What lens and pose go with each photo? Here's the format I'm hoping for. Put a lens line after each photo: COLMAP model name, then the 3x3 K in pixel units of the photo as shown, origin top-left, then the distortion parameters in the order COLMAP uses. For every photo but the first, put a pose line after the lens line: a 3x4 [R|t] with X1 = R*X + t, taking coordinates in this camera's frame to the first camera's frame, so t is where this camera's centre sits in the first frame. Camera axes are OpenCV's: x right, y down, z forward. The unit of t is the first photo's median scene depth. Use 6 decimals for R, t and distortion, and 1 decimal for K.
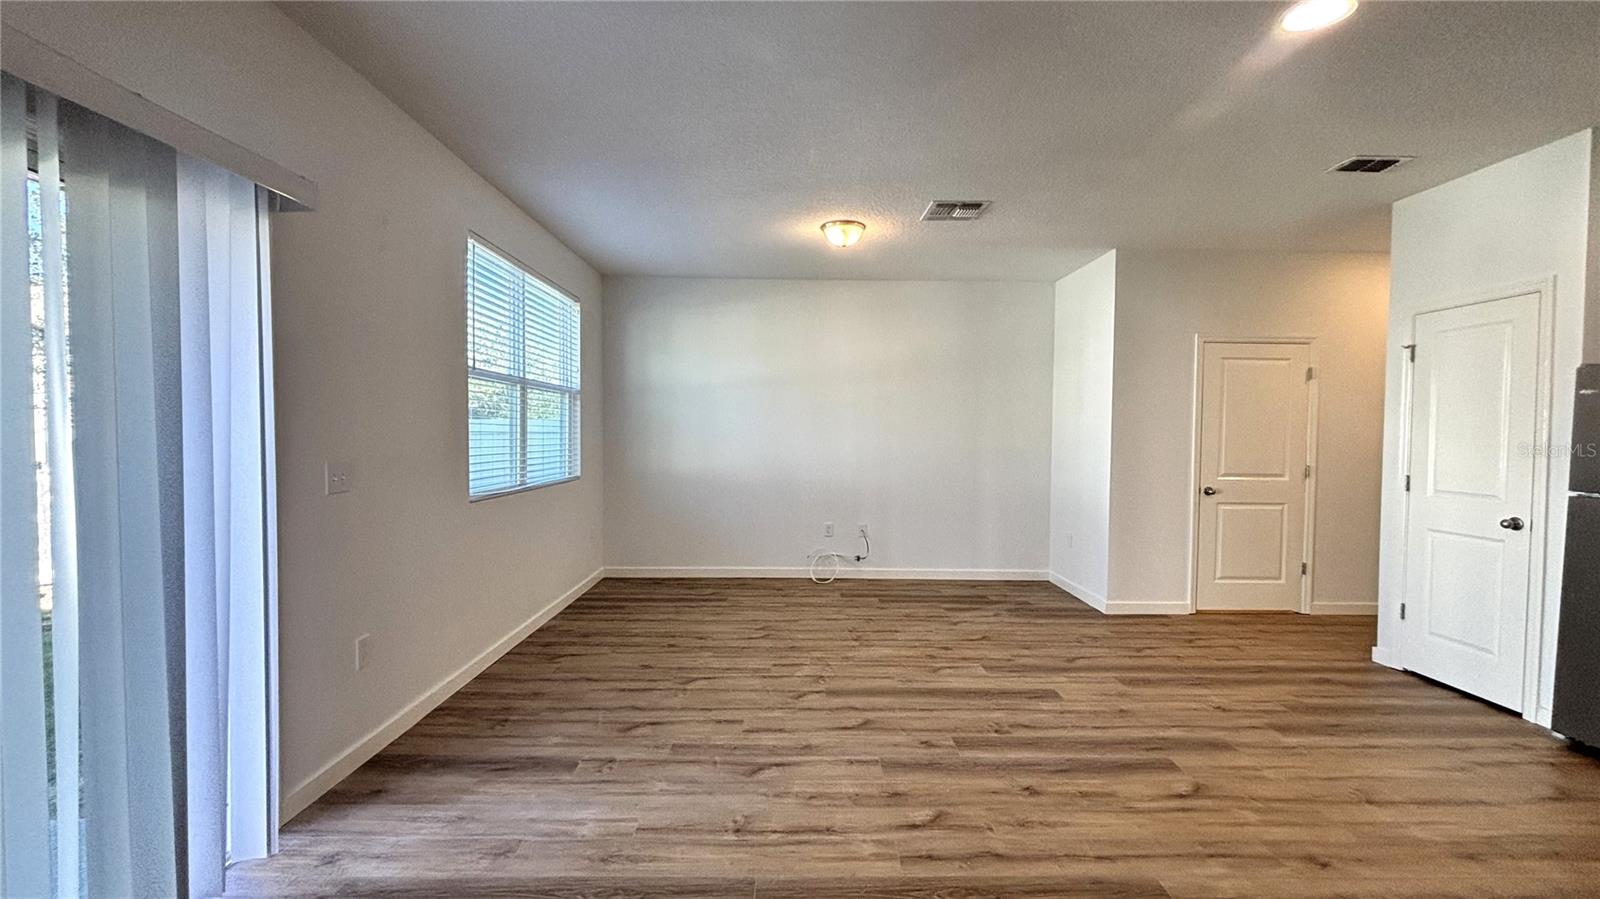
lens RADIAL K [[656.3, 0, 803.1], [0, 656.3, 456.3], [0, 0, 1]] dist [0.000717, -0.000879]
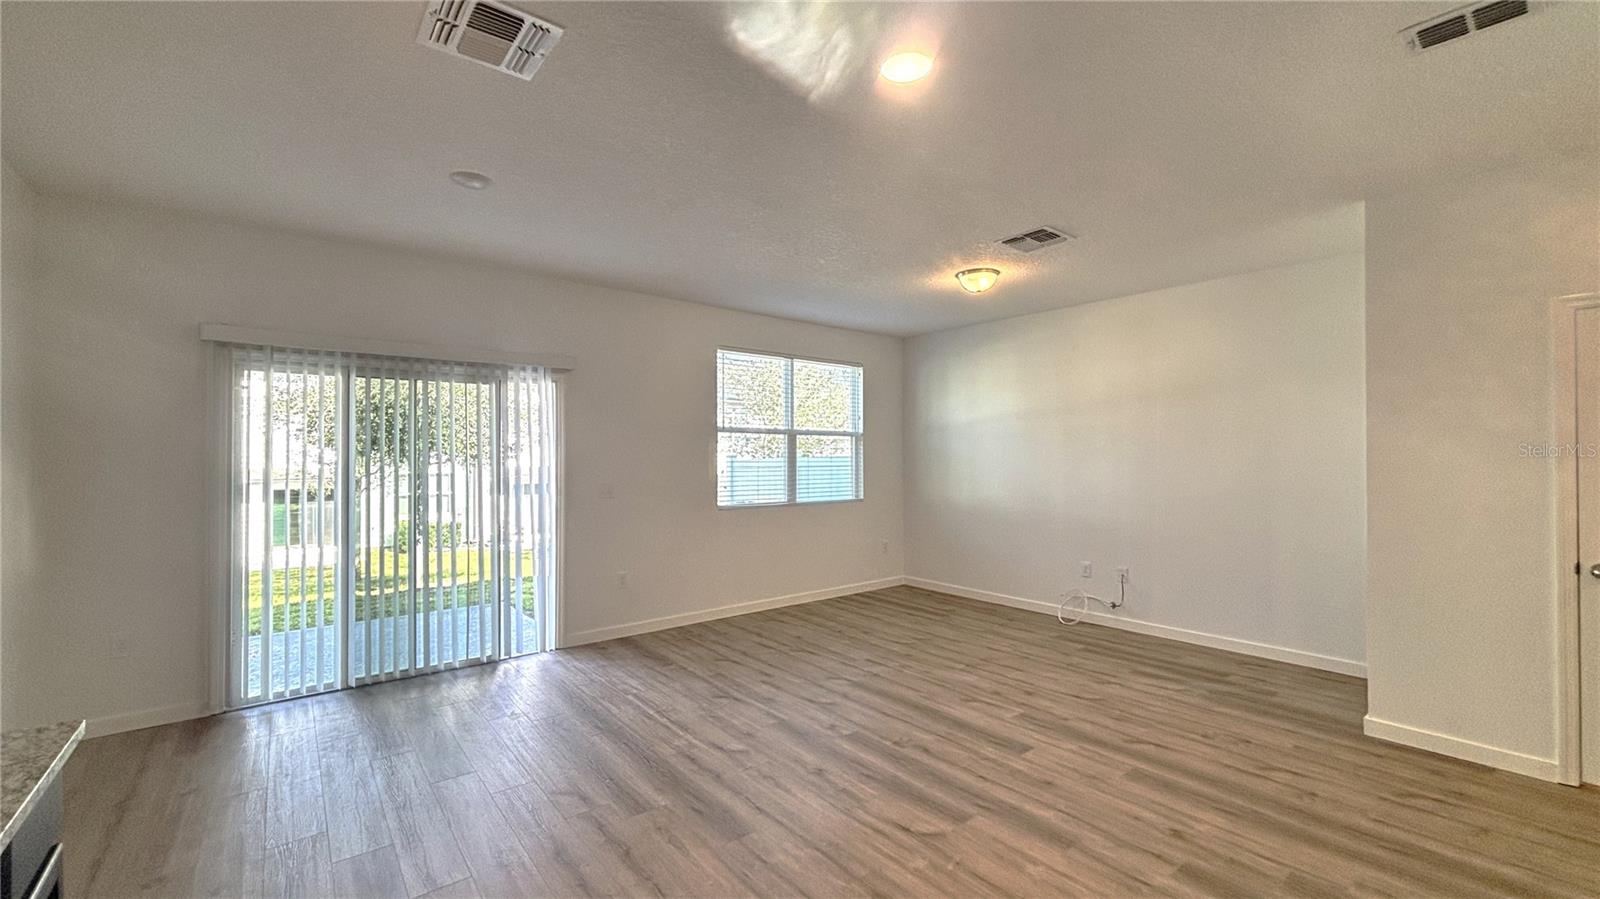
lens RADIAL K [[656.3, 0, 796.7], [0, 656.3, 452.5], [0, 0, 1]] dist [0.000717, -0.000879]
pose [[0.605397, -0.017454, -0.795732, 0.796440], [-0.025316, 0.998831, -0.041169, -0.008168], [0.795521, 0.045068, 0.604248, 0.144350]]
